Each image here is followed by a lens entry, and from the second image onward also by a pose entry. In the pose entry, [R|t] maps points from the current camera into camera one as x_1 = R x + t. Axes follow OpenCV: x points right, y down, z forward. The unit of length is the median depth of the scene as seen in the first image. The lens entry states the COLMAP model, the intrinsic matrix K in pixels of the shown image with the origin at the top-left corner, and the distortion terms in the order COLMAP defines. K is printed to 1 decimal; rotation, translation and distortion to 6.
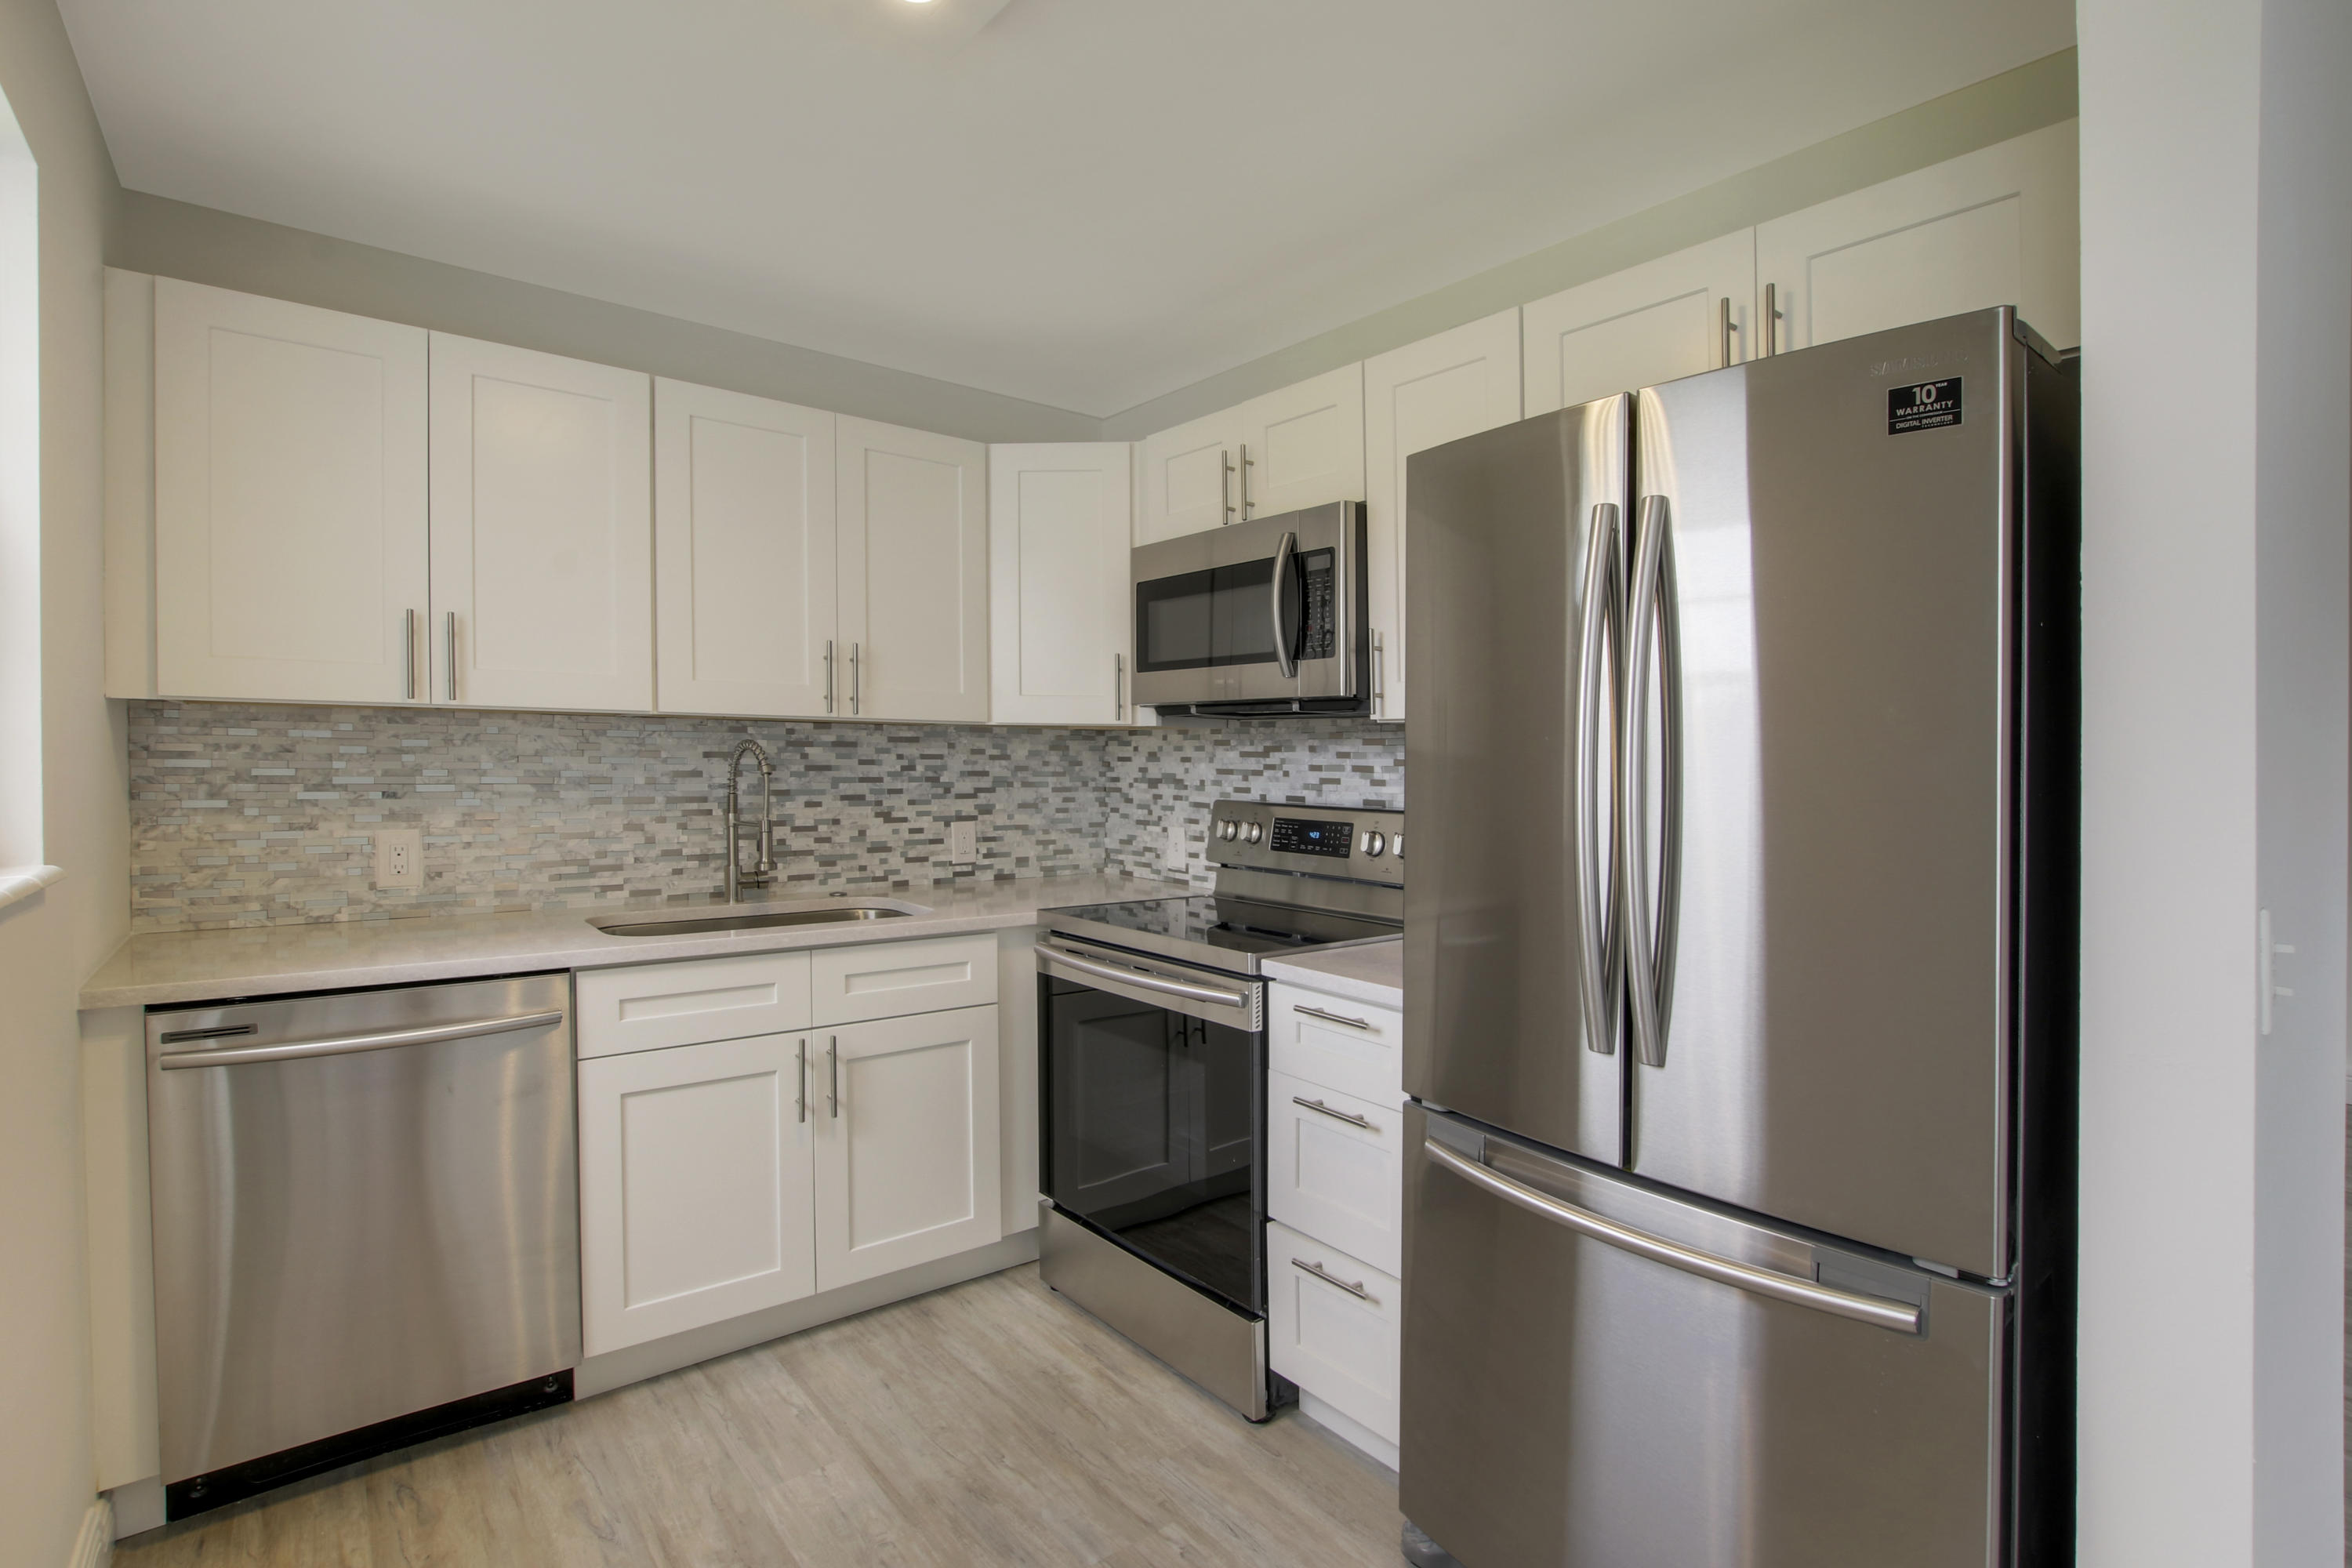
lens RADIAL K [[1099.6, 0, 1204.0], [0, 1099.6, 757.8], [0, 0, 1]] dist [-0.032555, 0.005511]
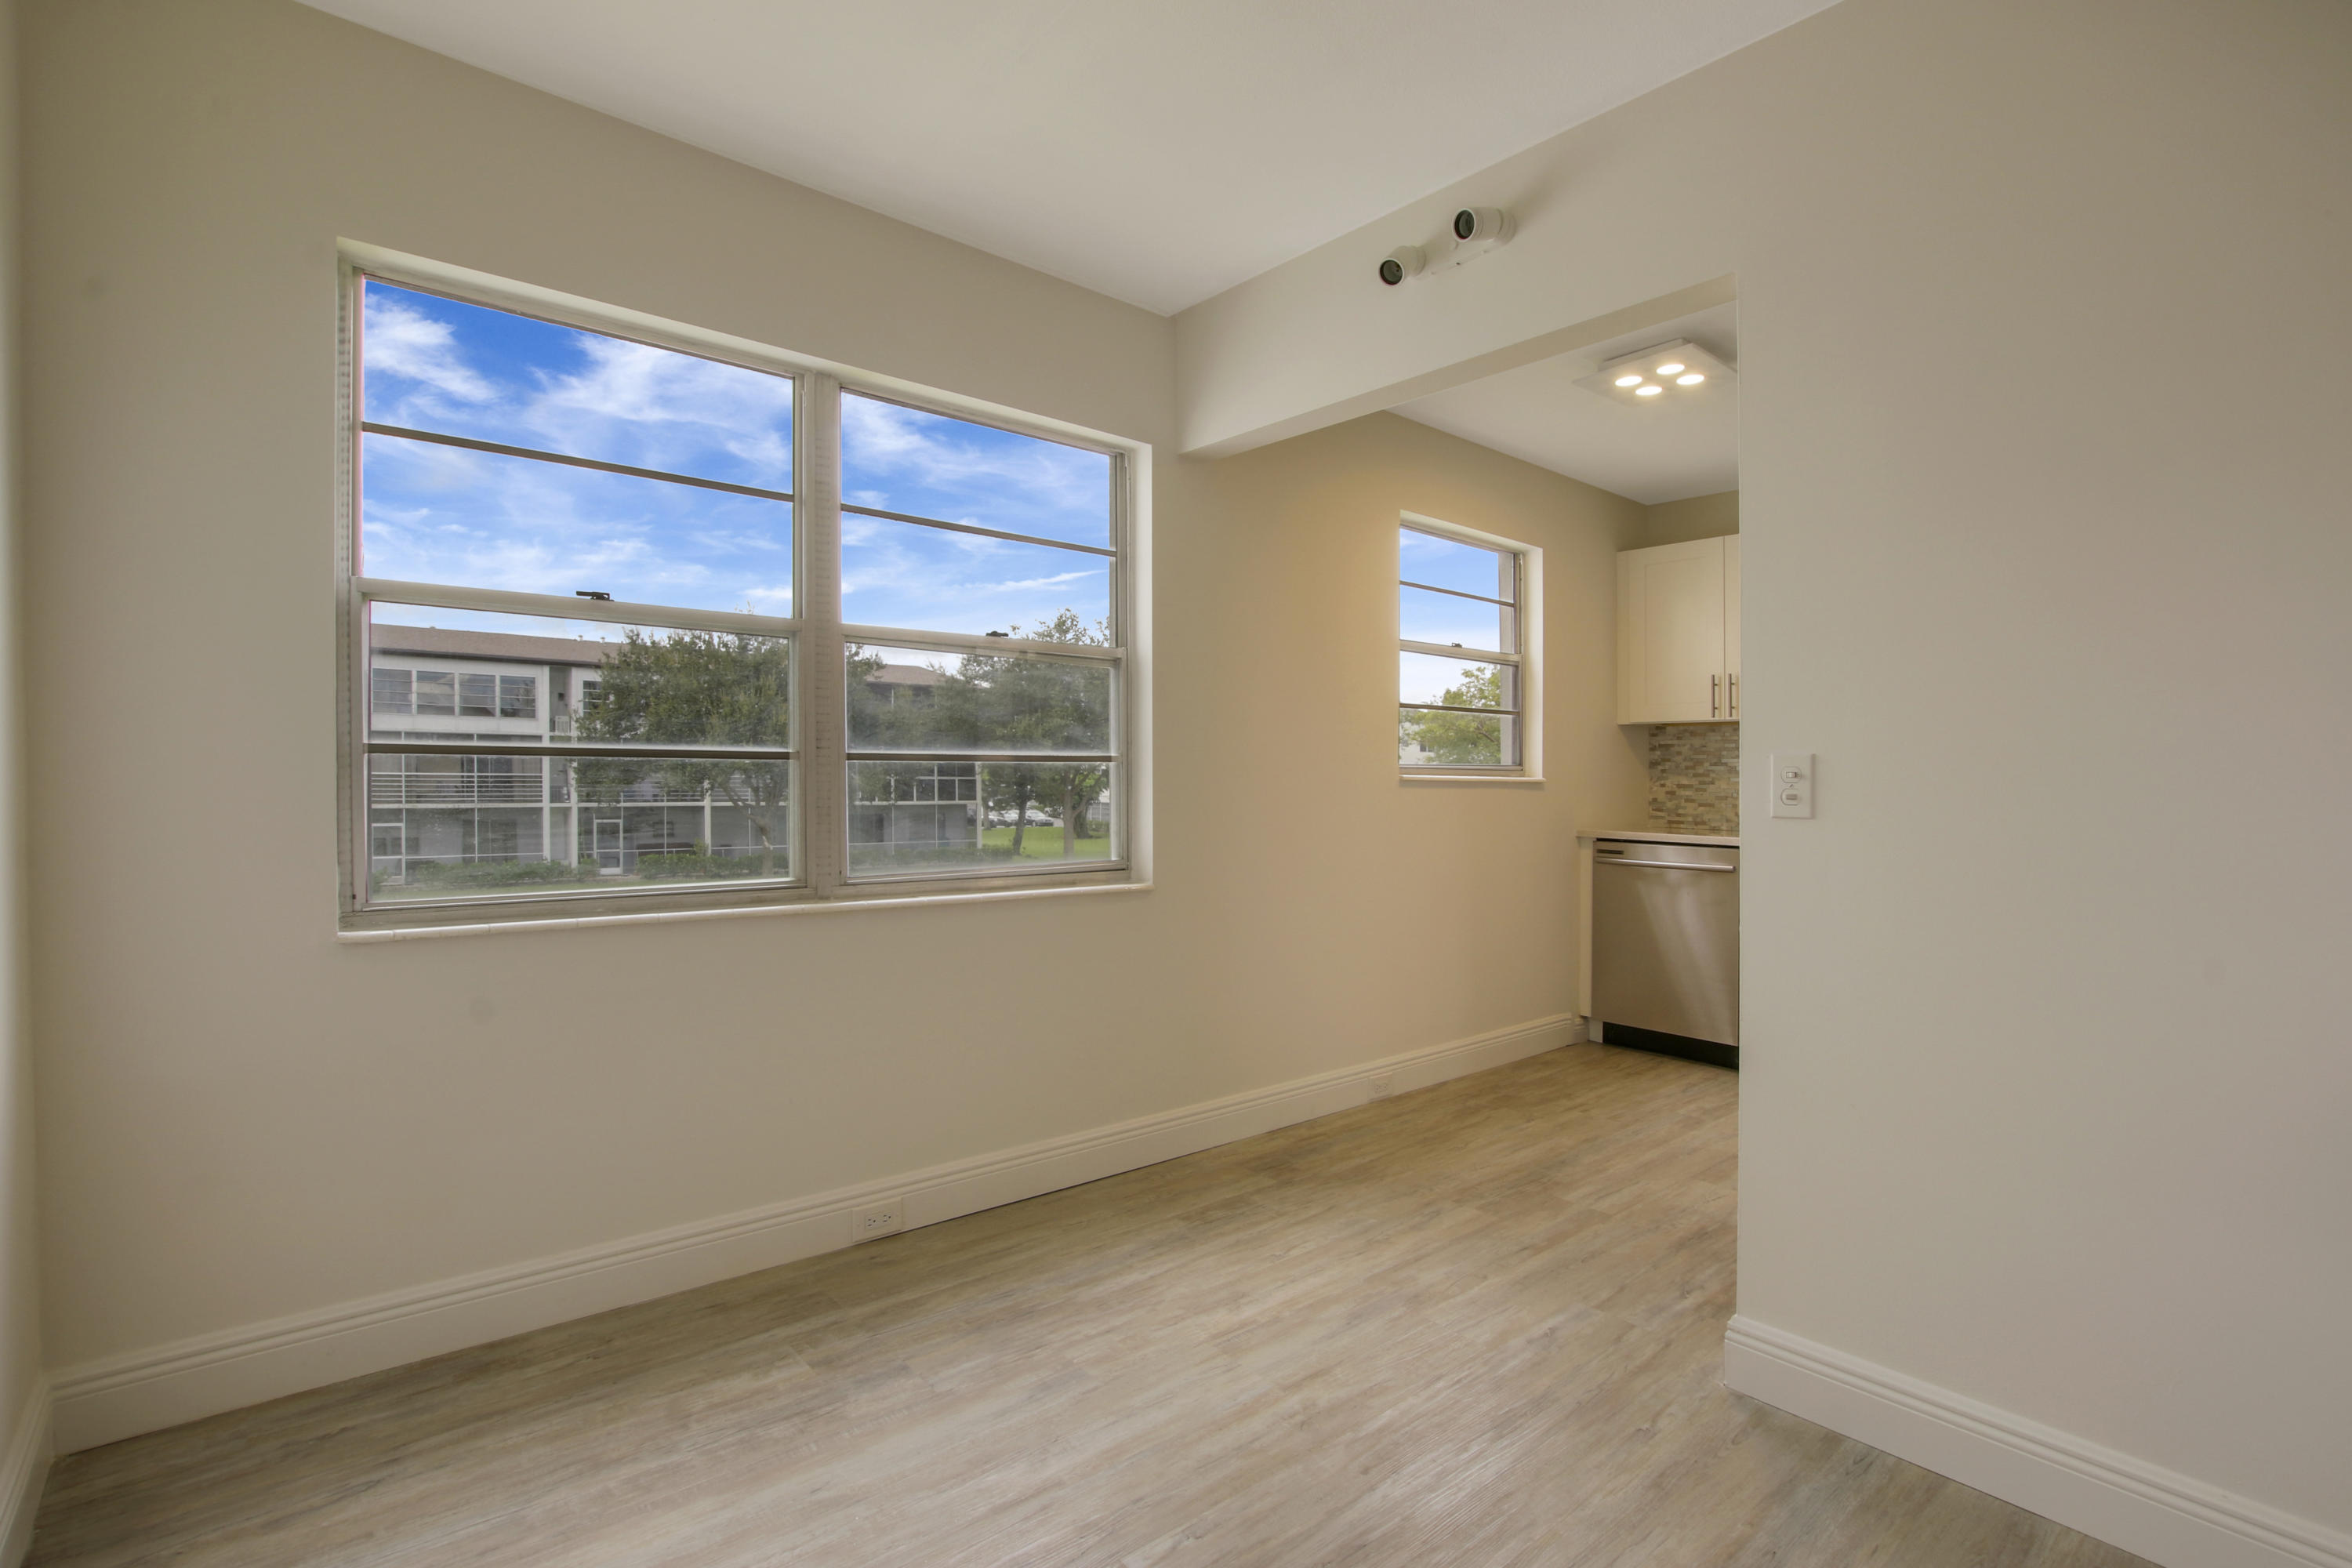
lens RADIAL K [[1099.6, 0, 1202.6], [0, 1099.6, 781.4], [0, 0, 1]] dist [-0.032555, 0.005511]
pose [[0.024015, -0.009550, -0.999666, 1.247702], [-0.012471, 0.999874, -0.009852, 0.093194], [0.999634, 0.012703, 0.023892, -0.036785]]
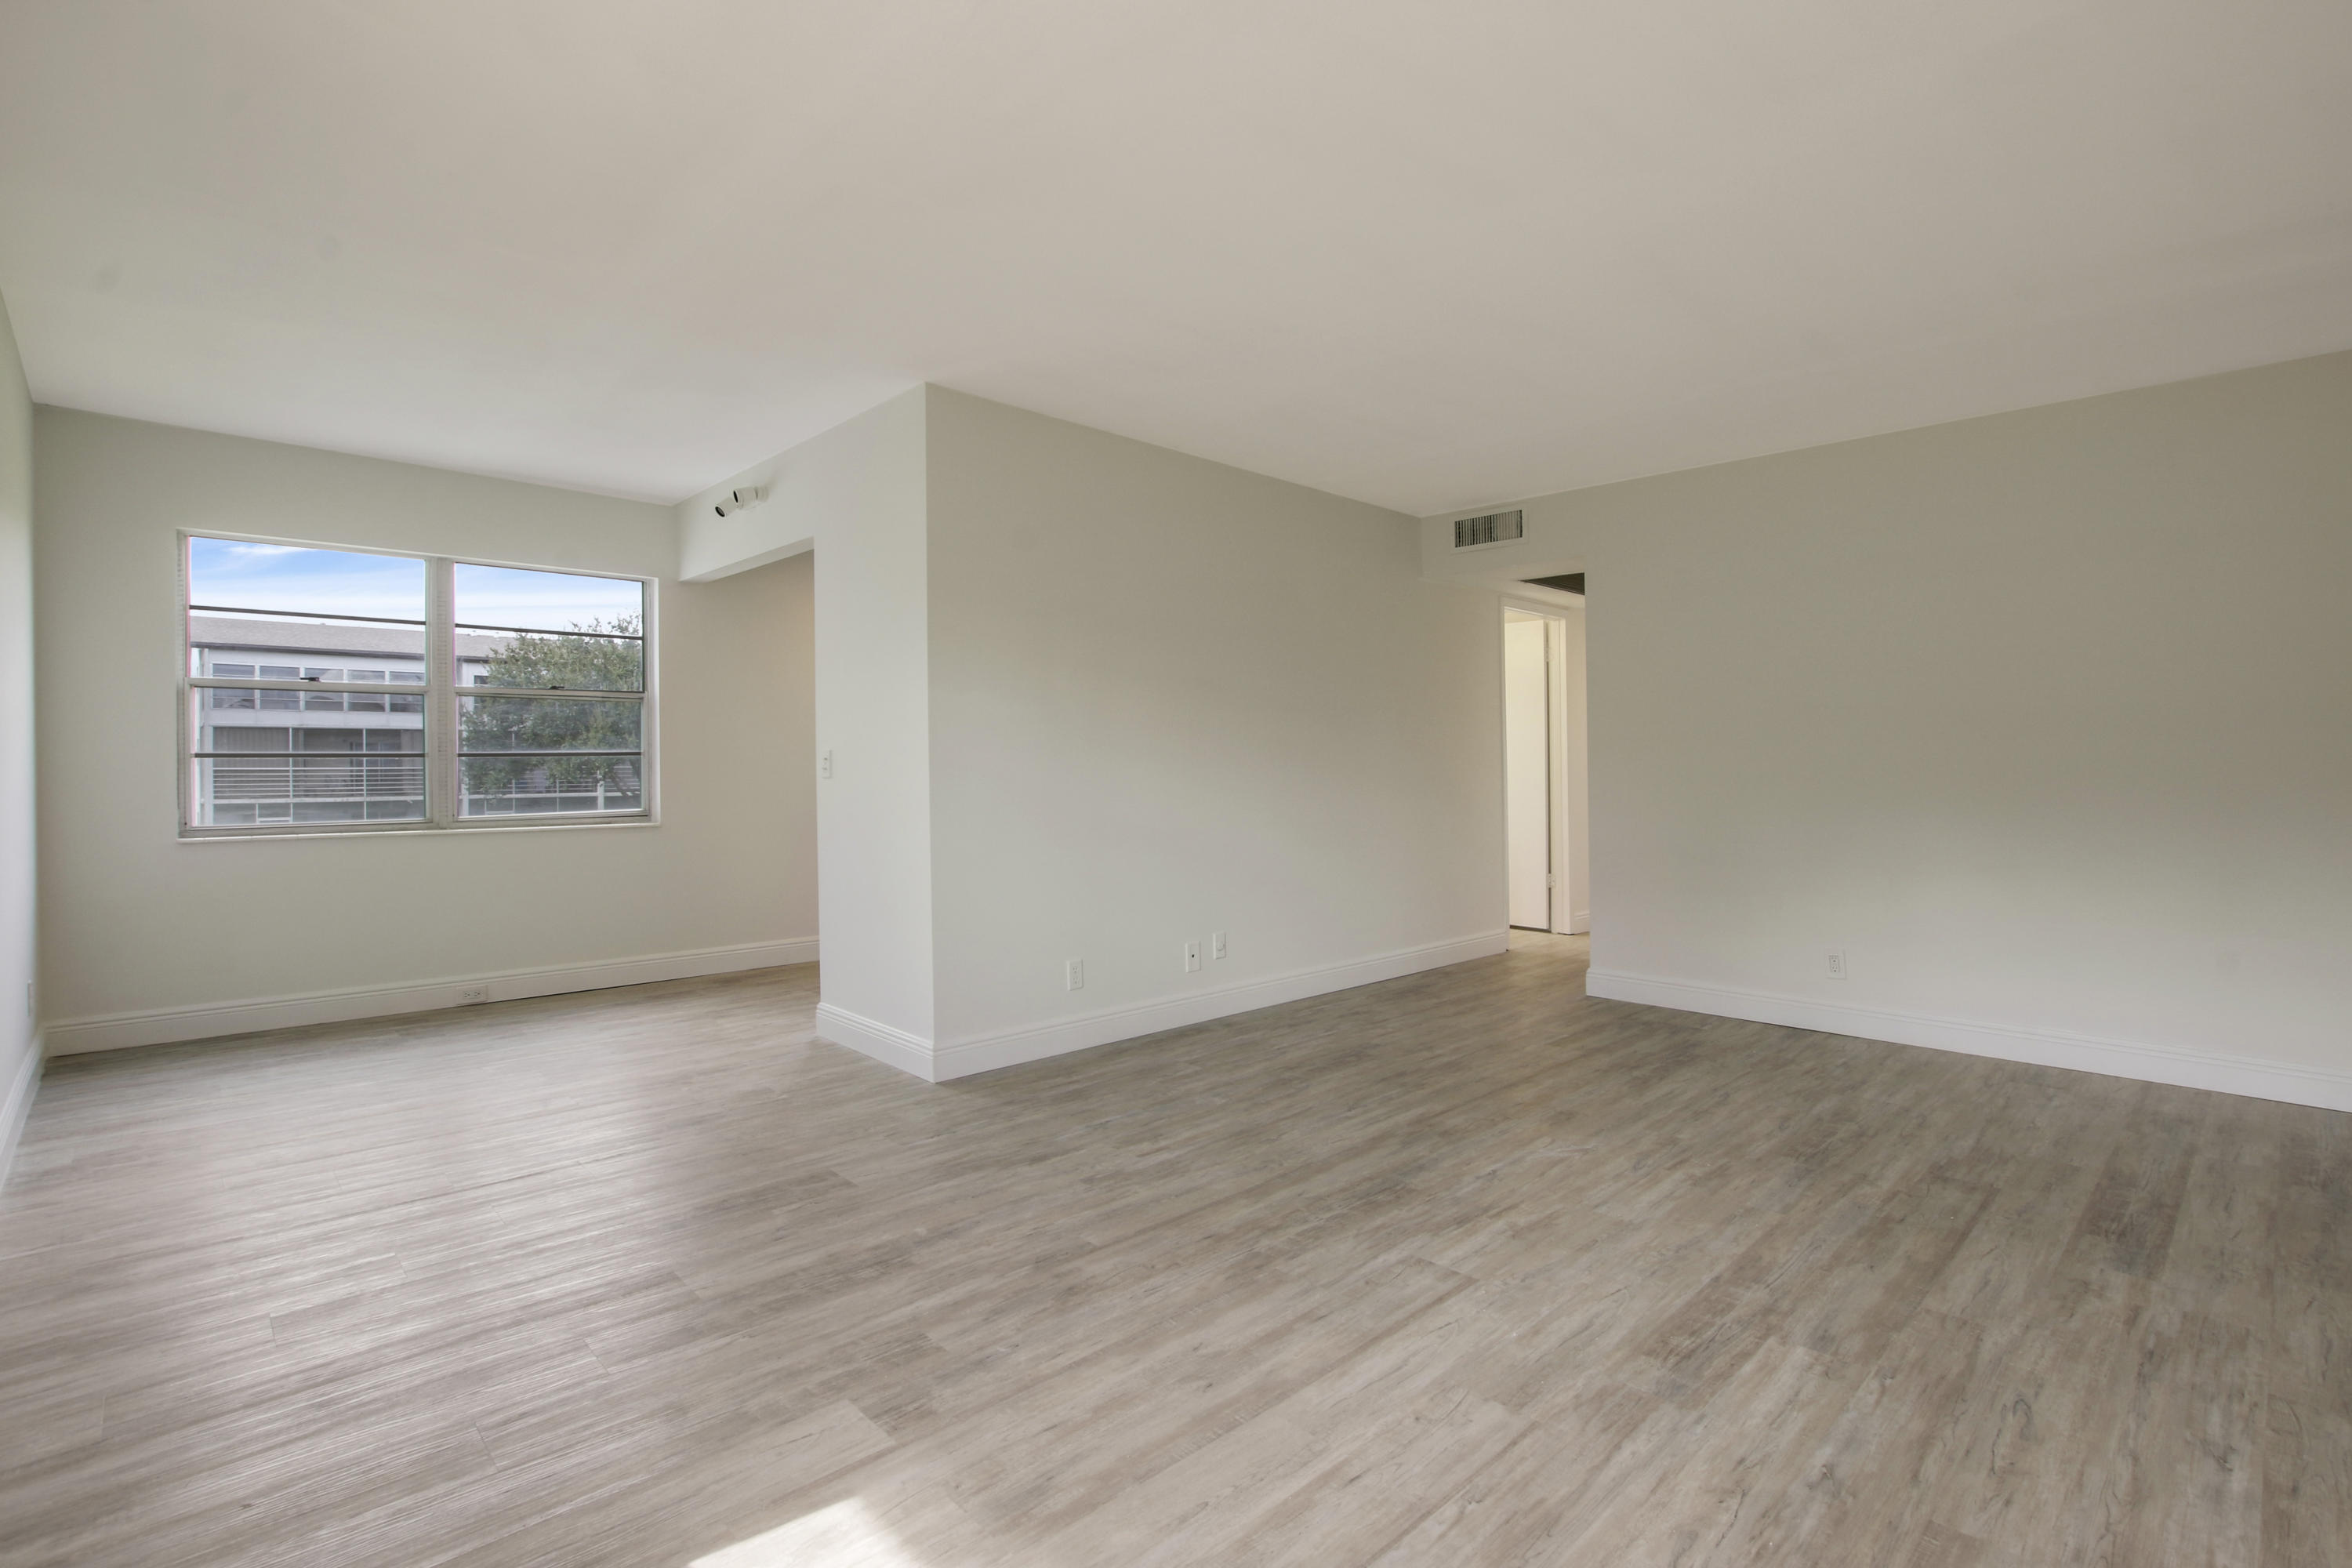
lens RADIAL K [[1099.6, 0, 1193.1], [0, 1099.6, 760.5], [0, 0, 1]] dist [-0.032555, 0.005511]
pose [[0.079539, -0.014480, -0.996727, 2.386390], [0.001549, 0.999895, -0.014402, 0.104813], [0.996831, -0.000399, 0.079553, 0.921140]]
